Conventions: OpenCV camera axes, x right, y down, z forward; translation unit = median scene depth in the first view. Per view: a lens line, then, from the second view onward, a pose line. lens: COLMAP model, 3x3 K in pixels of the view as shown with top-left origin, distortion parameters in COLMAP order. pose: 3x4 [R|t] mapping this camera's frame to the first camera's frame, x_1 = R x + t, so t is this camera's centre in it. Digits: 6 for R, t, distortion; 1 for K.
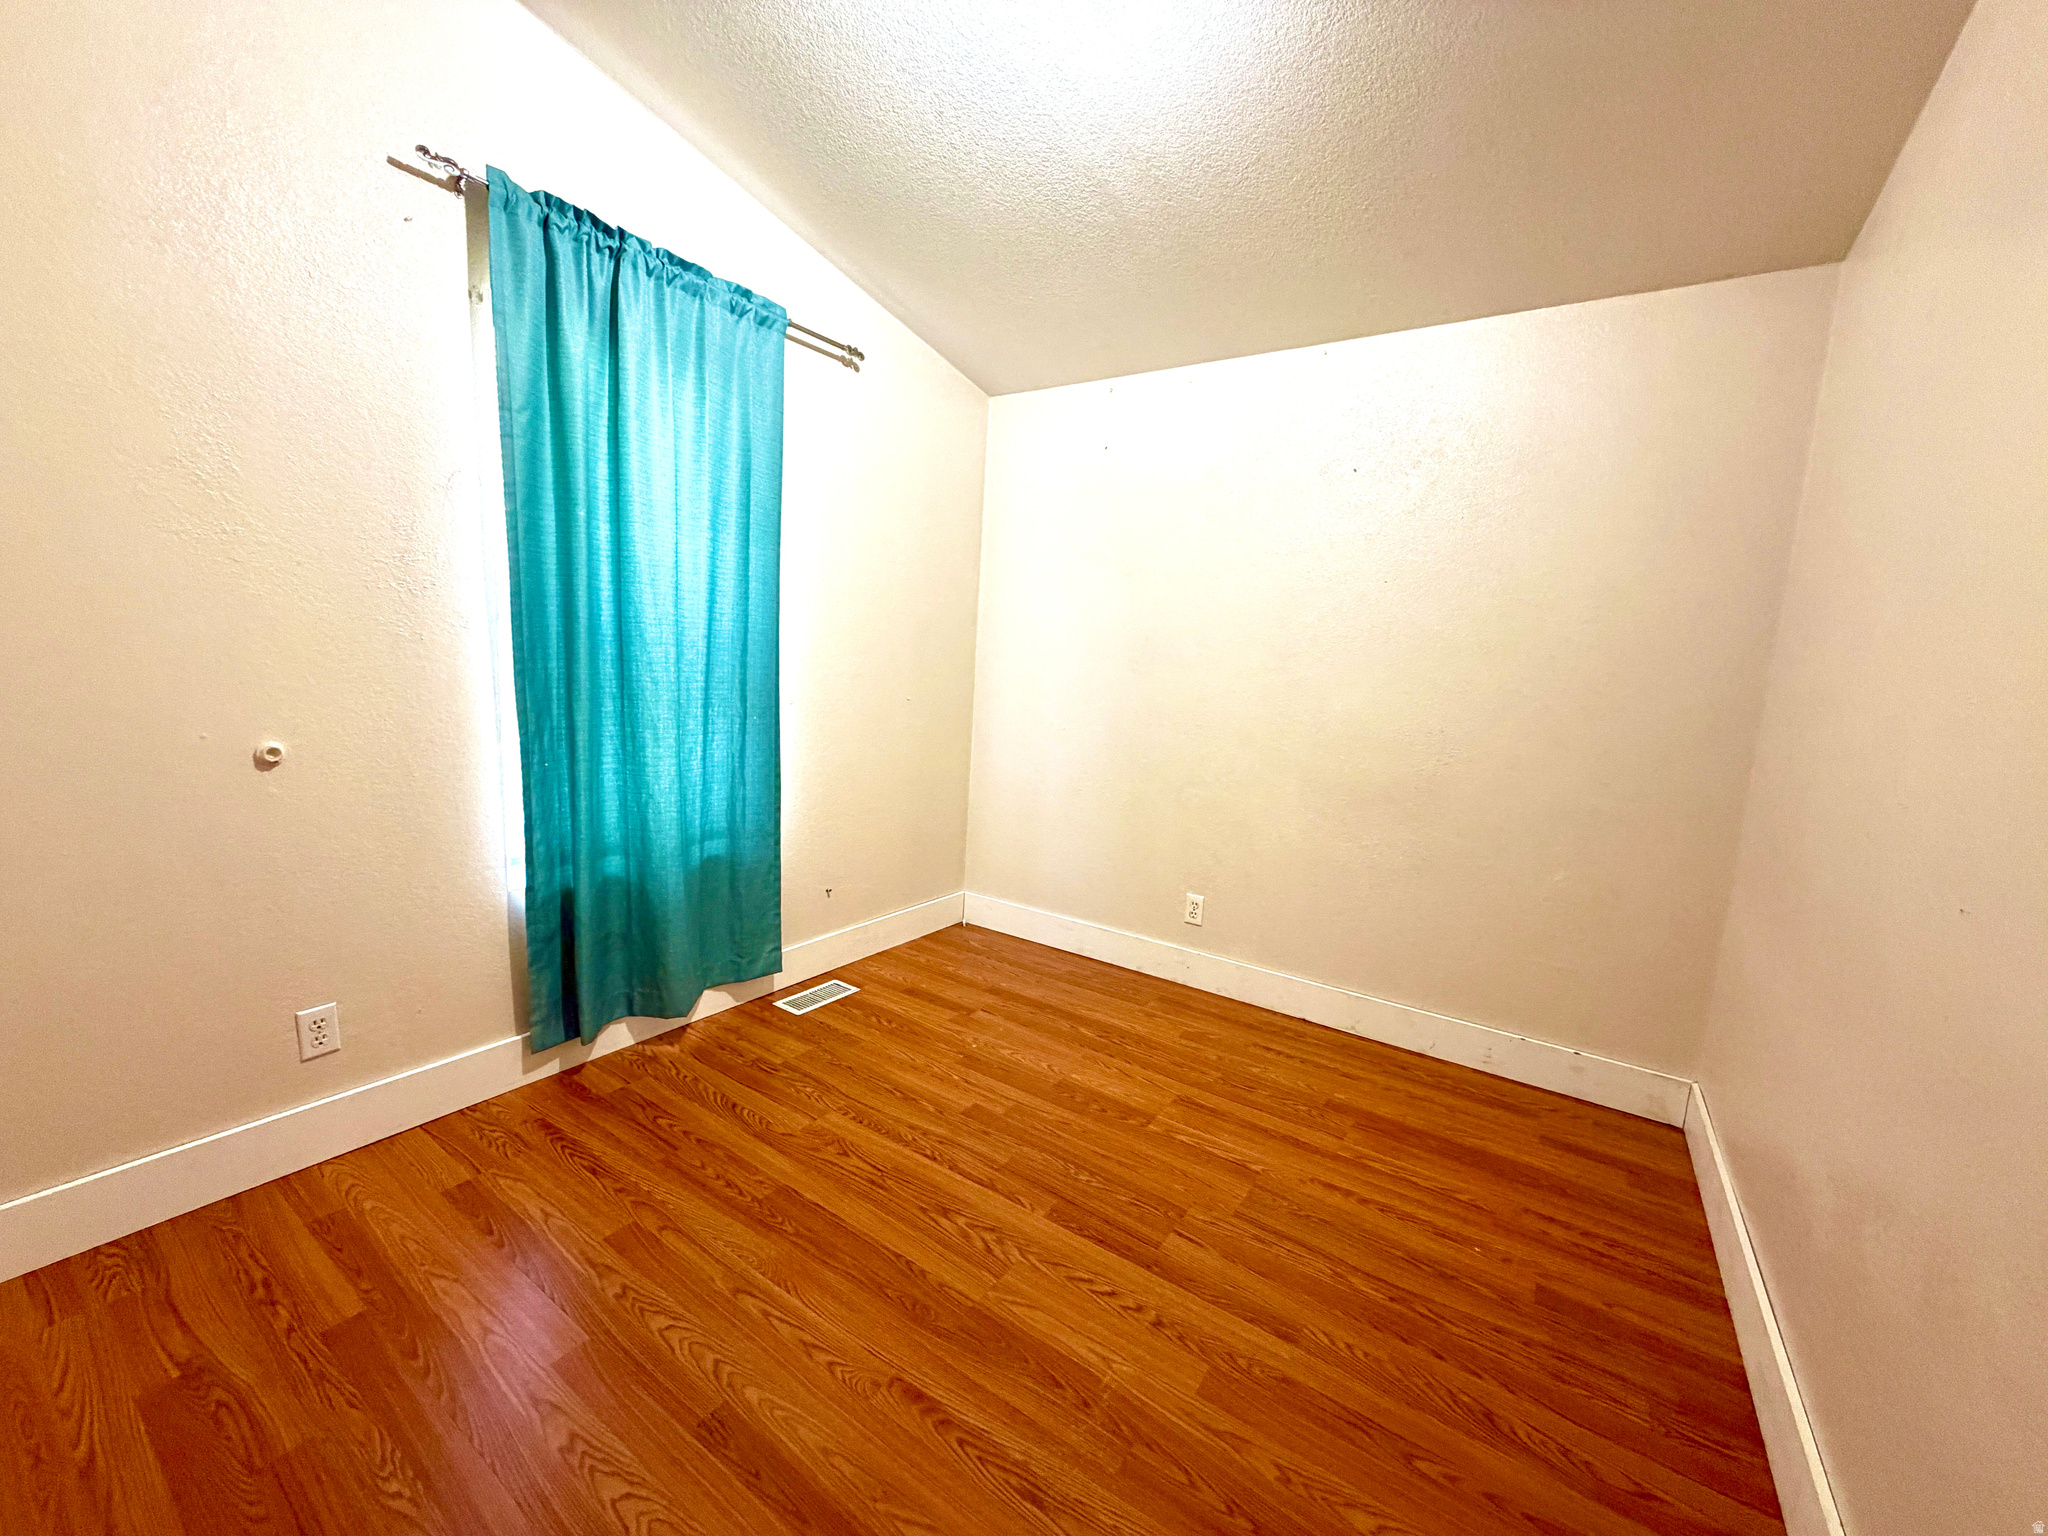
lens RADIAL K [[807.0, 0, 1024.0], [0, 807.0, 768.0], [0, 0, 1]] dist [-0.002488, -0.000089]
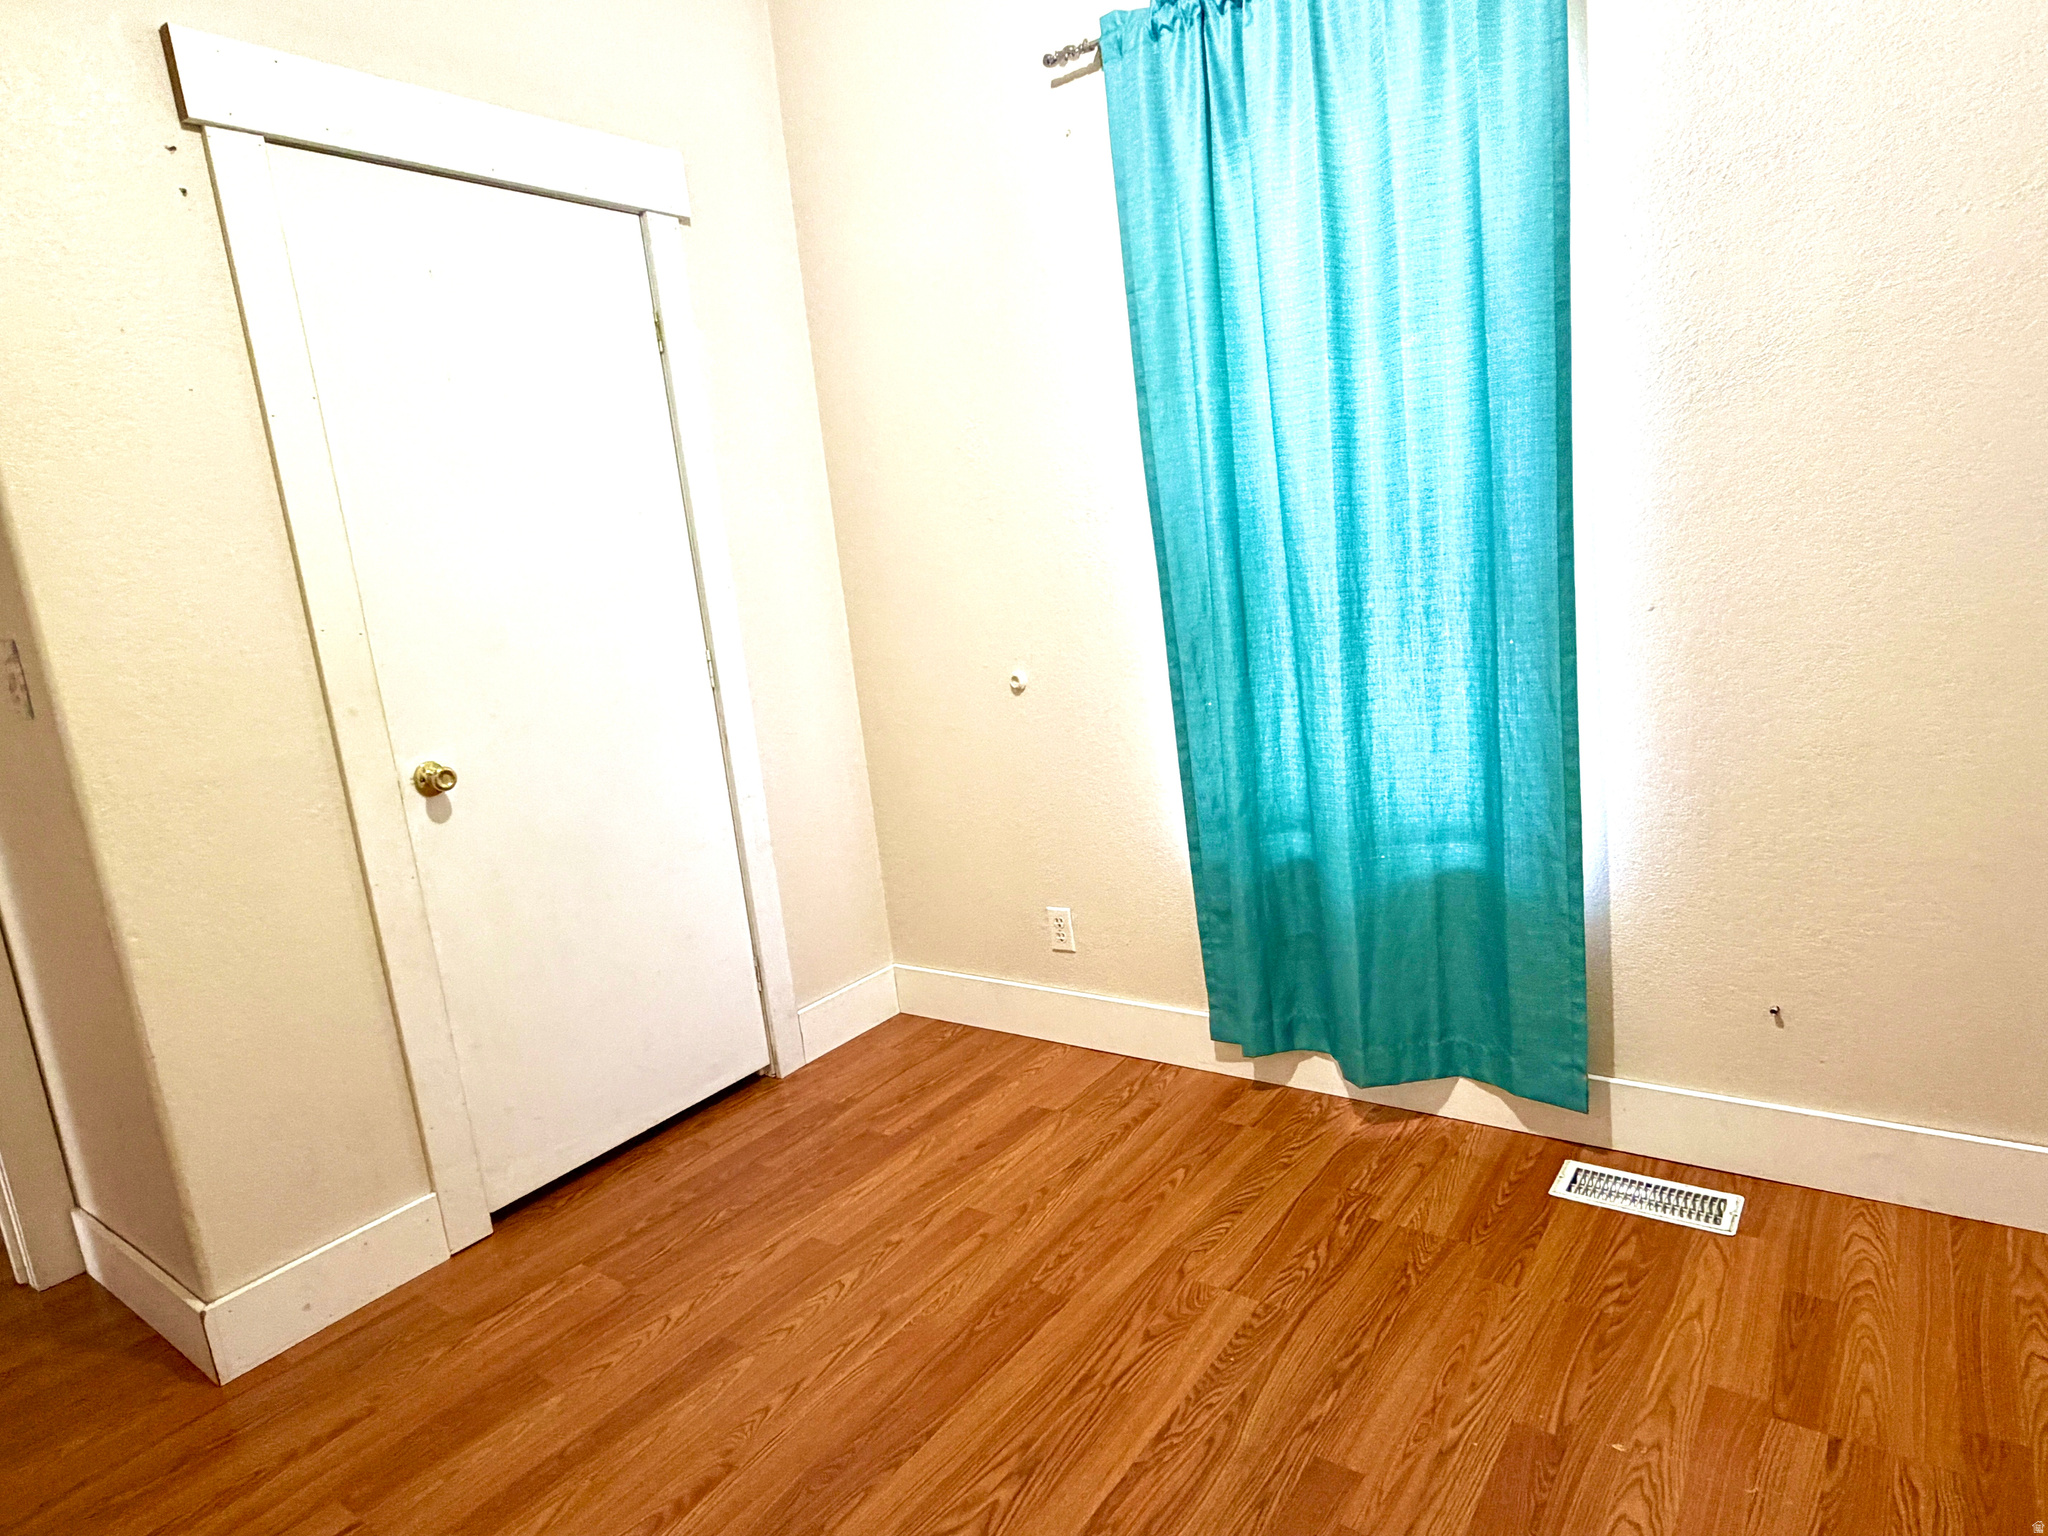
lens RADIAL K [[1169.9, 0, 1024.0], [0, 1169.9, 768.0], [0, 0, 1]] dist [-0.001334, -0.000459]
pose [[-0.041358, 0.121647, -0.991711, 0.591713], [-0.028925, 0.991999, 0.122889, -0.078411], [0.998726, 0.033768, -0.037508, 0.827413]]
